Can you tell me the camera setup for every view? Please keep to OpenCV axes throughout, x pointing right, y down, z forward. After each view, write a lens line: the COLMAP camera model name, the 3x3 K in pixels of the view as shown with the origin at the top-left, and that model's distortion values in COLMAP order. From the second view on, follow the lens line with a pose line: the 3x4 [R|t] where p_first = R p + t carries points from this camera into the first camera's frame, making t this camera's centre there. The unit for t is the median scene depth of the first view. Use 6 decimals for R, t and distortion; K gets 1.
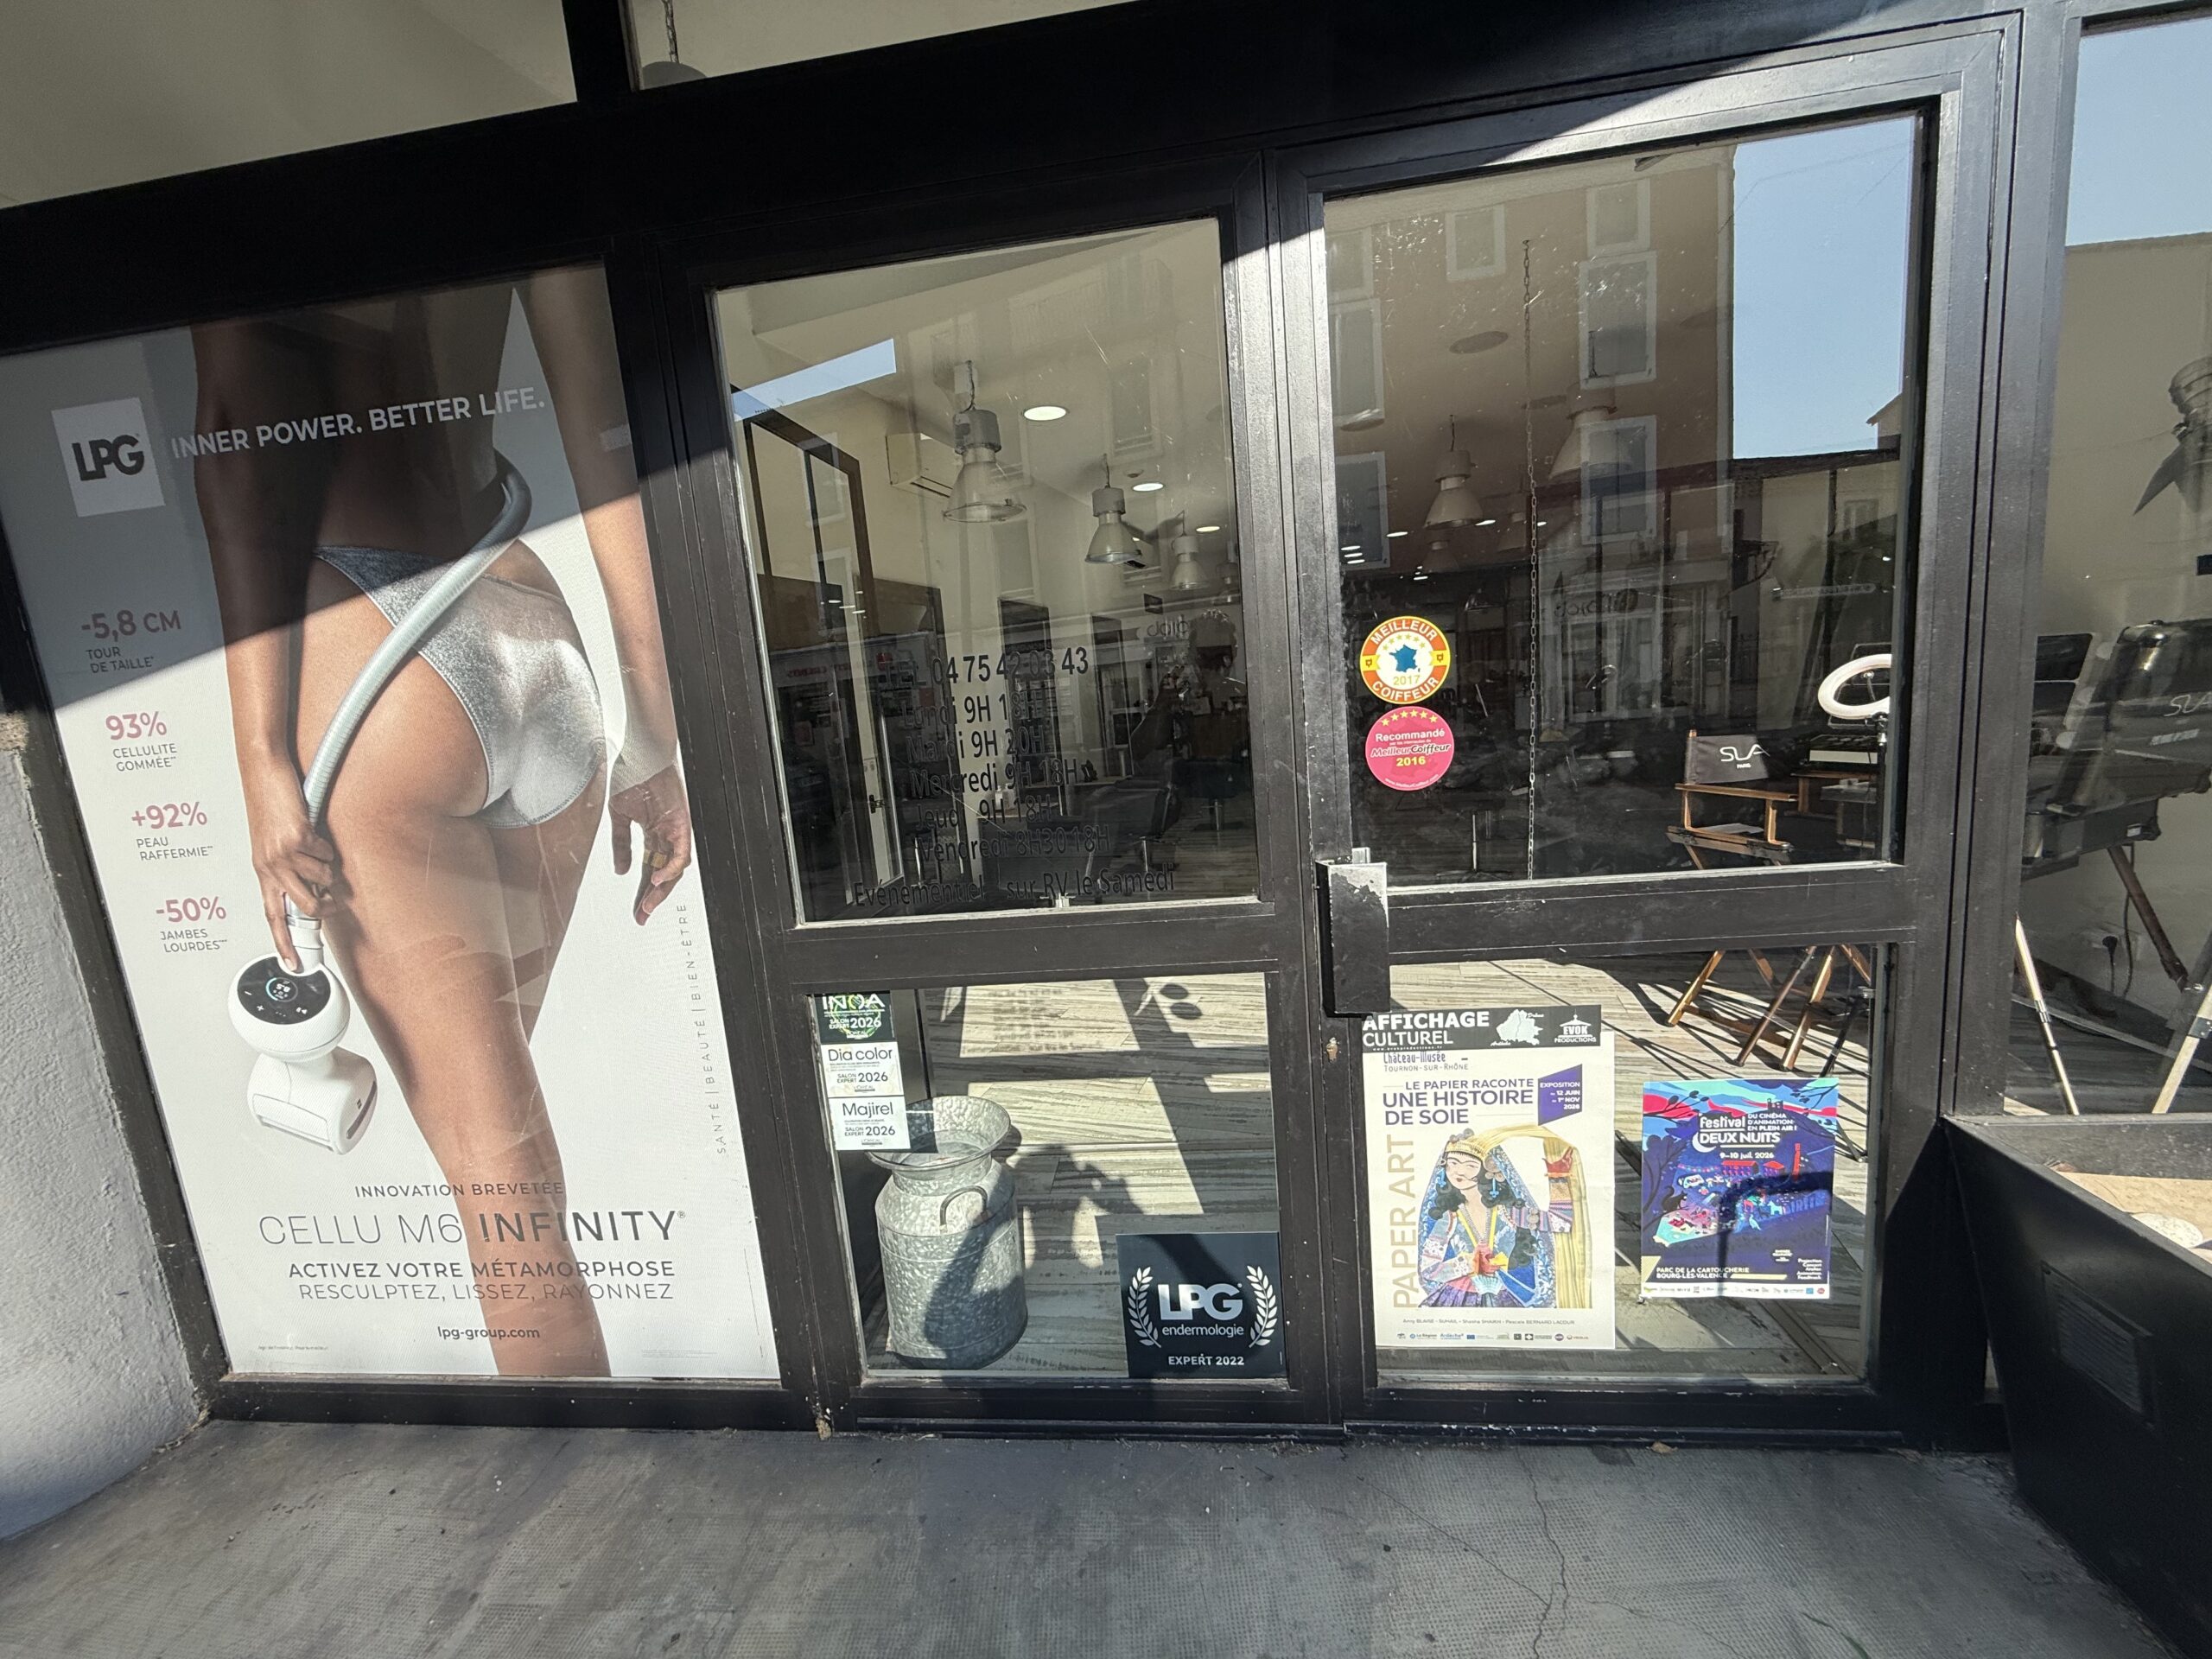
lens RADIAL K [[871.5, 0, 1106.0], [0, 871.5, 829.5], [0, 0, 1]] dist [0.003272, -0.000524]
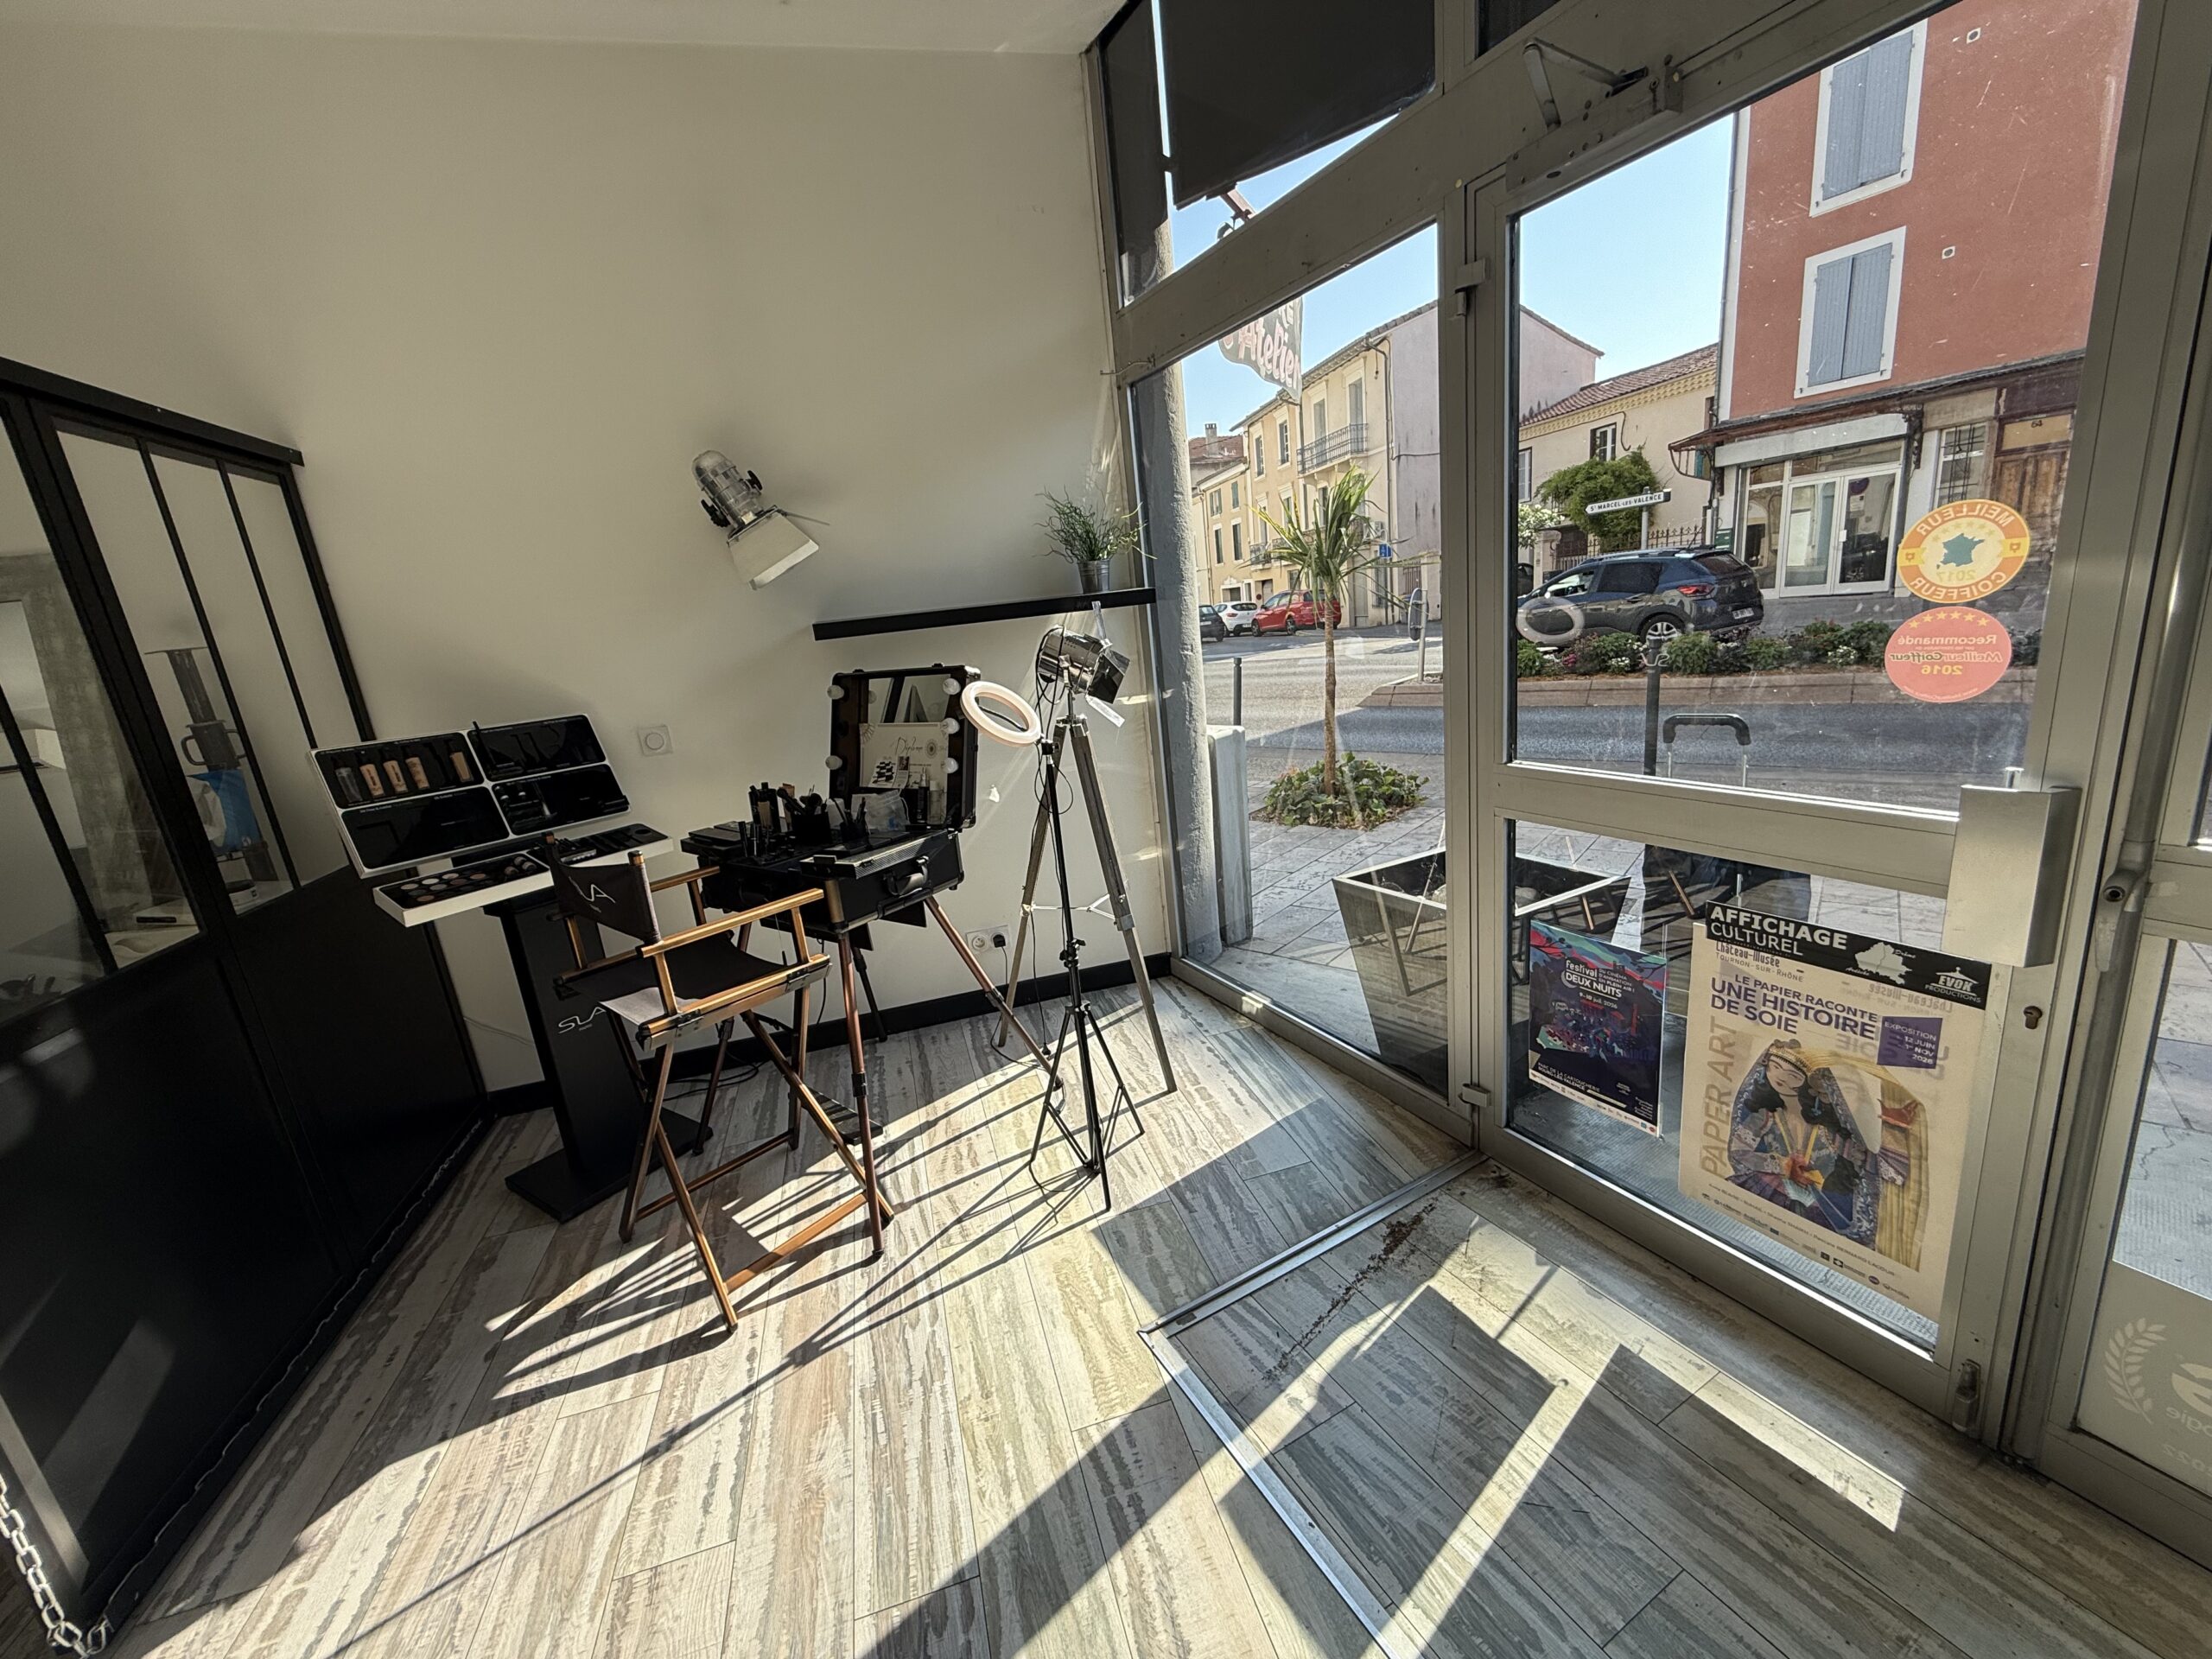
lens RADIAL K [[876.3, 0, 1100.6], [0, 876.3, 826.6], [0, 0, 1]] dist [0.000605, 0.000480]
pose [[0.578623, 0.218981, -0.785648, 0.656808], [-0.057989, 0.971890, 0.228183, -0.077006], [0.813531, -0.086473, 0.575056, -0.205254]]
